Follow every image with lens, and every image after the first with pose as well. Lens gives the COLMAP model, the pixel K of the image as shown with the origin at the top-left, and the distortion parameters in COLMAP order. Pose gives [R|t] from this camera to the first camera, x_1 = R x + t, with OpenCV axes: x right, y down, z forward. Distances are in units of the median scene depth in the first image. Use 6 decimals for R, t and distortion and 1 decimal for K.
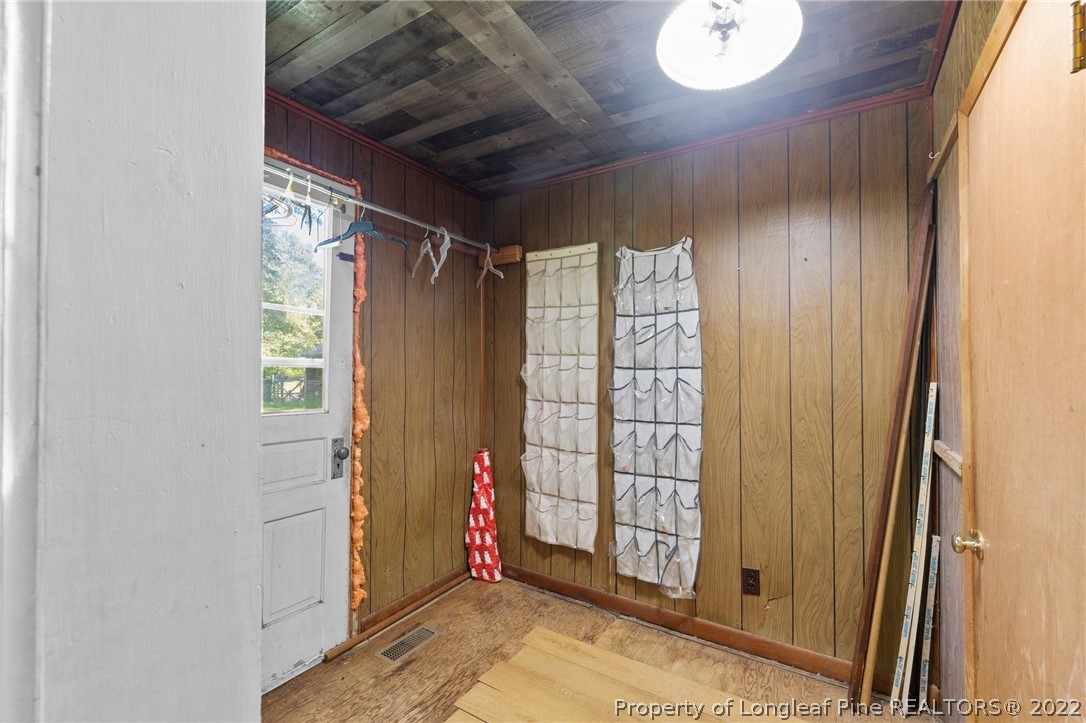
lens RADIAL K [[473.3, 0, 543.5], [0, 473.3, 363.1], [0, 0, 1]] dist [0.003226, 0.000212]
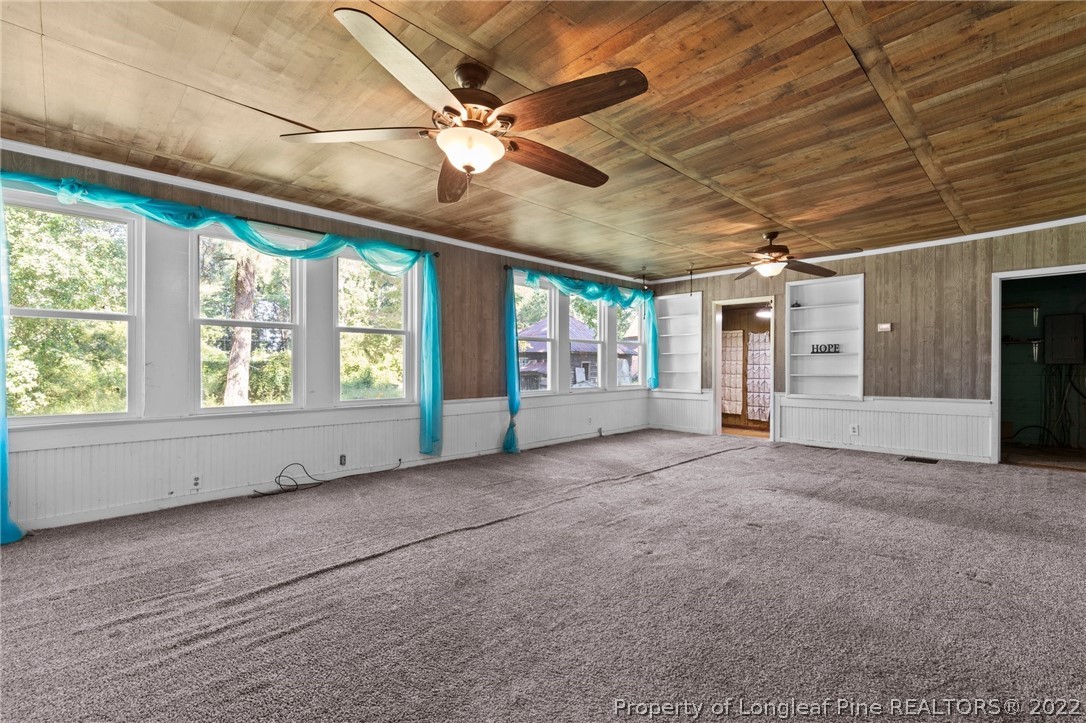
lens RADIAL K [[473.3, 0, 543.1], [0, 473.3, 367.0], [0, 0, 1]] dist [0.003226, 0.000212]
pose [[0.971478, 0.004095, -0.237094, -0.537294], [-0.000959, 0.999911, 0.013341, -0.017237], [0.237127, -0.012733, 0.971395, -3.045973]]
